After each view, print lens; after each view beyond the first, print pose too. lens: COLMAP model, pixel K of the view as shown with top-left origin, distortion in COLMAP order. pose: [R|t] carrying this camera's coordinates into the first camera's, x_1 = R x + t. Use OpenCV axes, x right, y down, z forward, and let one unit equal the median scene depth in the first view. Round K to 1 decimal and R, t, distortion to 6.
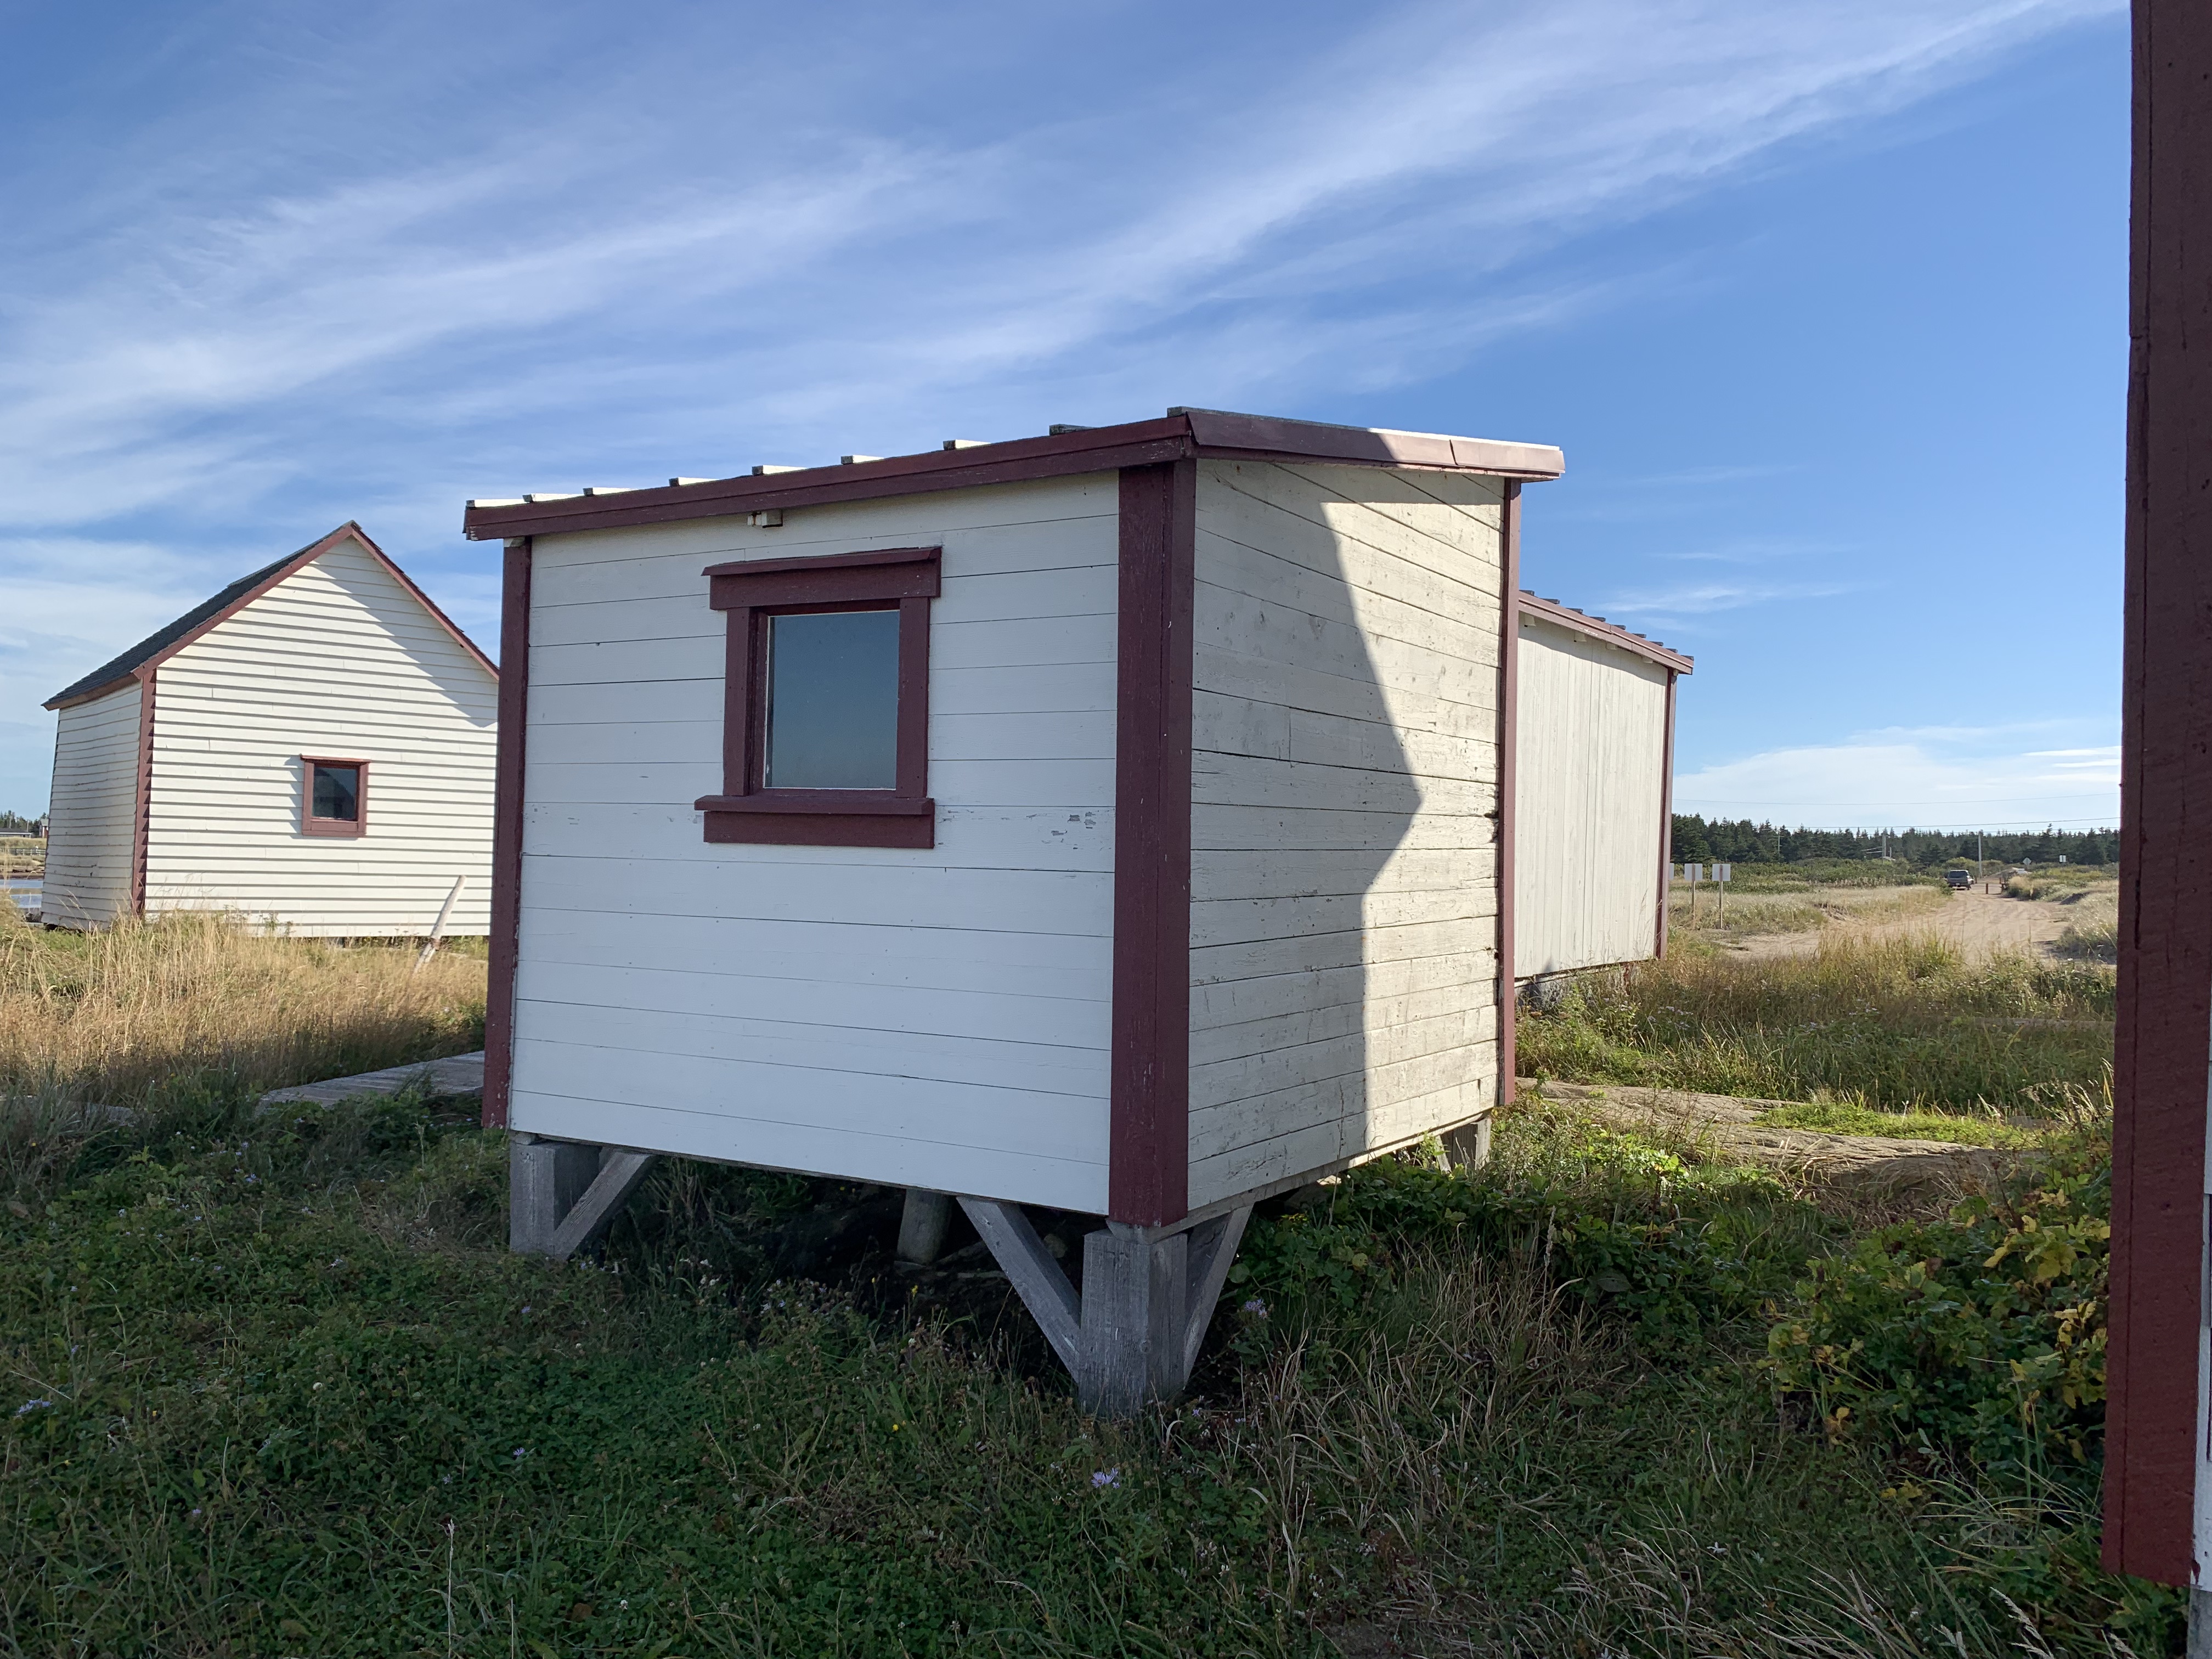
lens RADIAL K [[1713.2, 0, 1106.0], [0, 1713.2, 829.5], [0, 0, 1]] dist [0.006450, 0.000055]
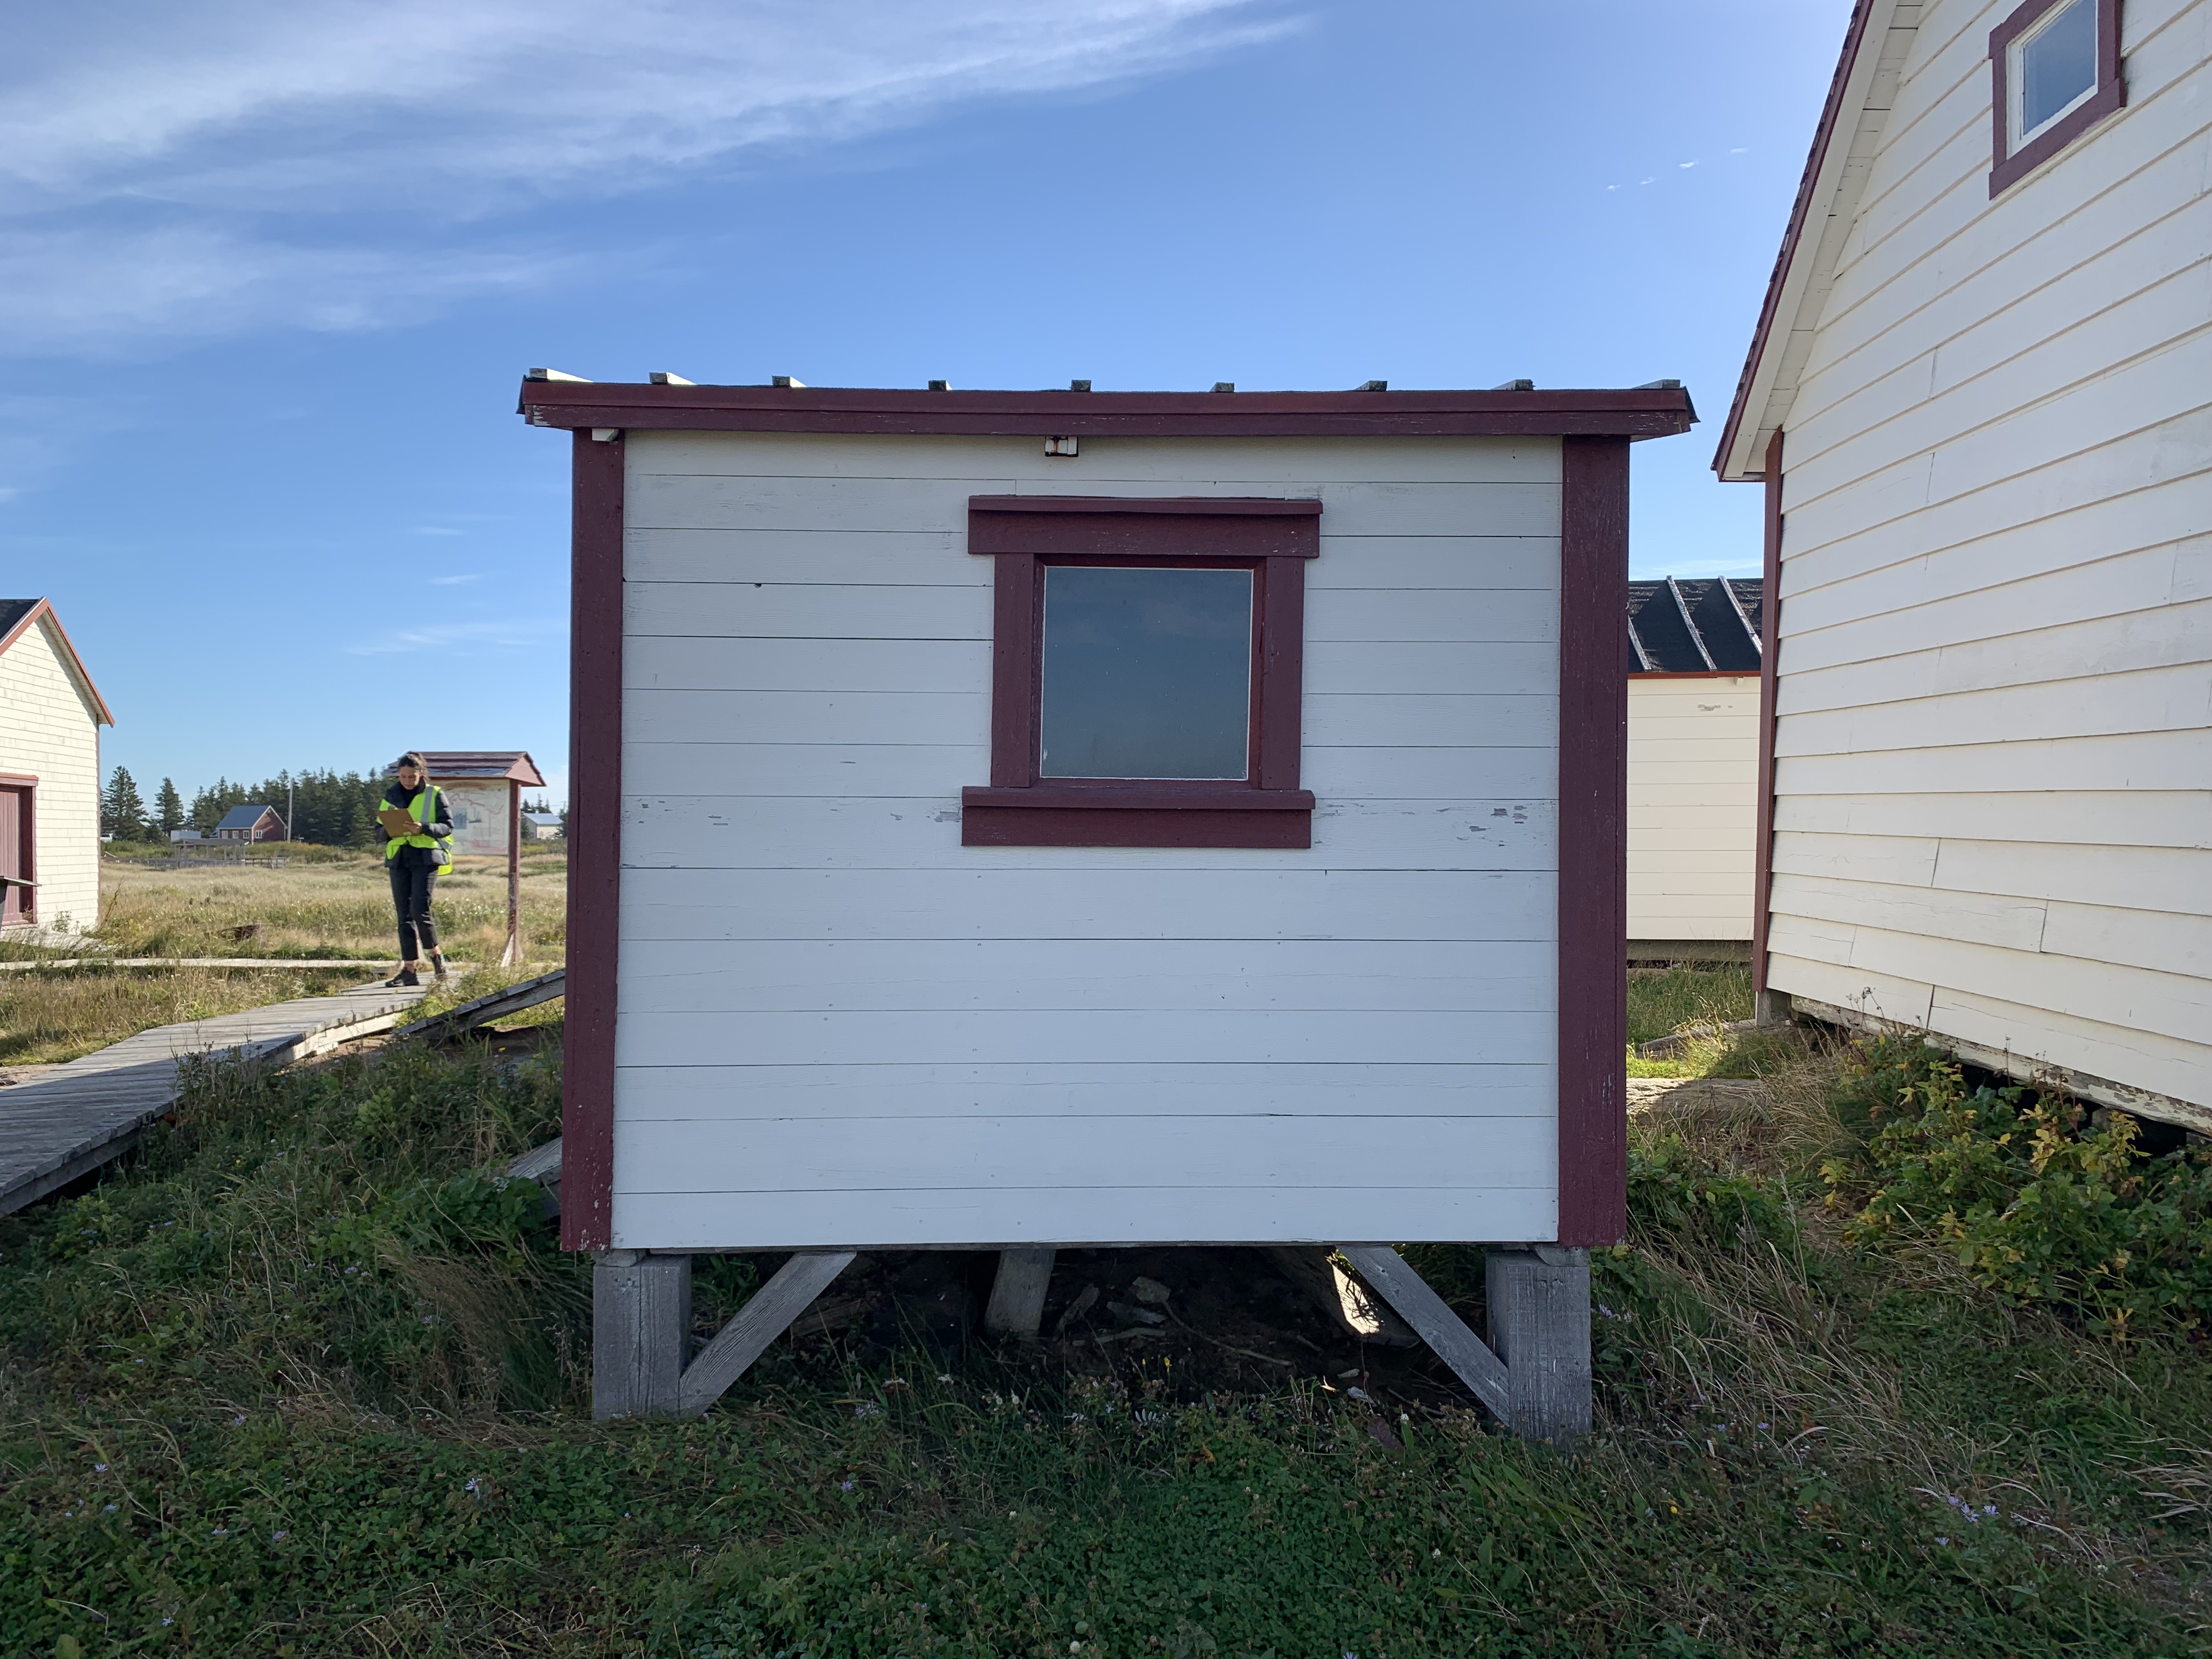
lens RADIAL K [[1715.8, 0, 1107.2], [0, 1715.8, 818.3], [0, 0, 1]] dist [0.028027, 0.000614]
pose [[0.841483, -0.012692, 0.540135, -0.622439], [0.009174, 0.999916, 0.009204, -0.012364], [-0.540206, -0.002789, 0.841528, 0.305776]]
